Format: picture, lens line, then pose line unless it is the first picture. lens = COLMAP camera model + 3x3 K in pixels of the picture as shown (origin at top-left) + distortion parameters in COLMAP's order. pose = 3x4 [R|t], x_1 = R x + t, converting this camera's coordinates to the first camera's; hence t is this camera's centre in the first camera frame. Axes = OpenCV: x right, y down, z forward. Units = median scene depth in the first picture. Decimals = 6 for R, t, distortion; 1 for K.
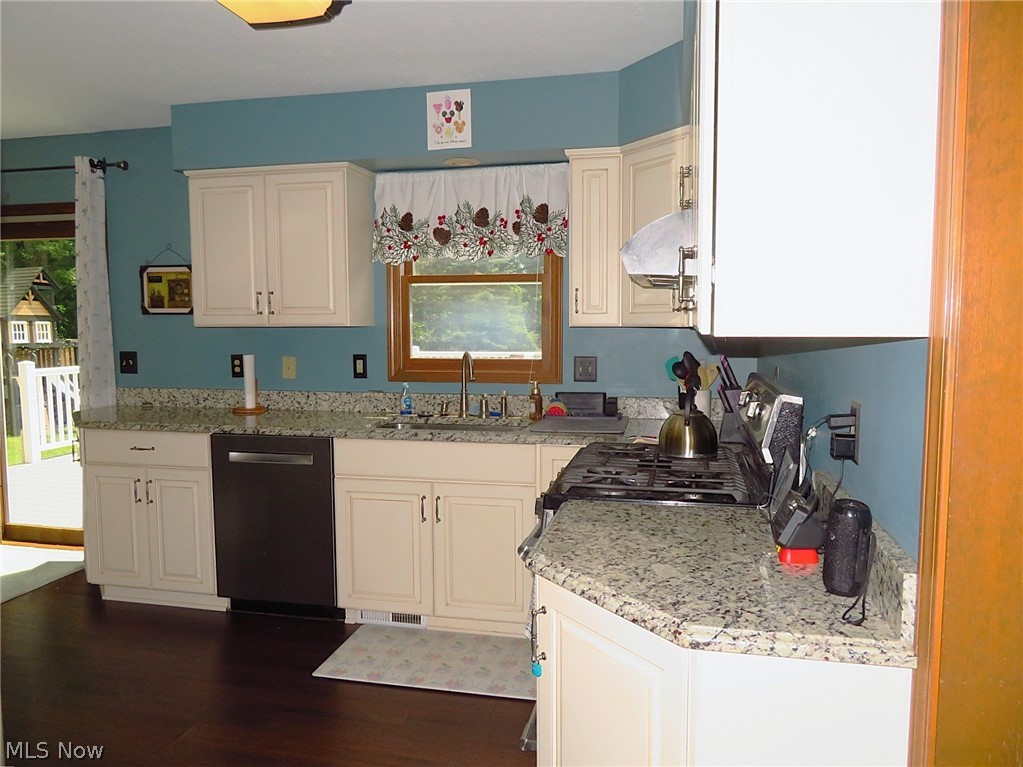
lens RADIAL K [[730.2, 0, 514.6], [0, 730.2, 384.6], [0, 0, 1]] dist [-0.012616, 0.004408]
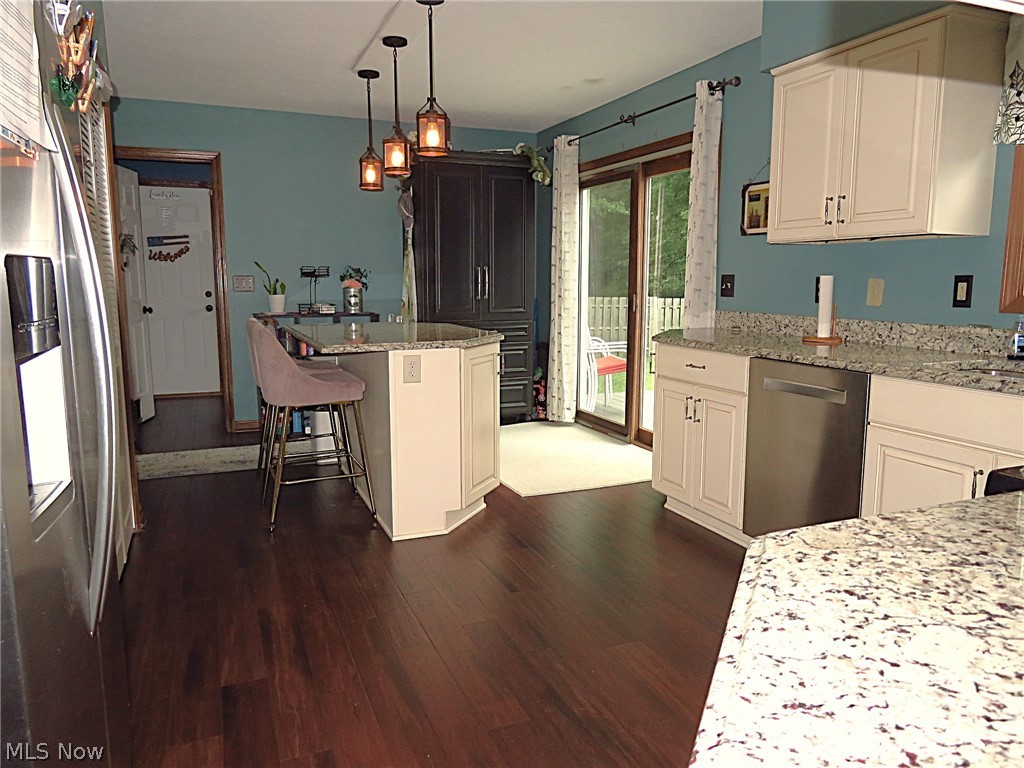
lens RADIAL K [[730.9, 0, 519.4], [0, 730.9, 386.2], [0, 0, 1]] dist [-0.012616, 0.004408]
pose [[0.580426, 0.121277, -0.805231, 0.135994], [-0.069796, 0.992618, 0.099189, 0.029038], [0.811316, -0.001370, 0.584606, 0.198017]]
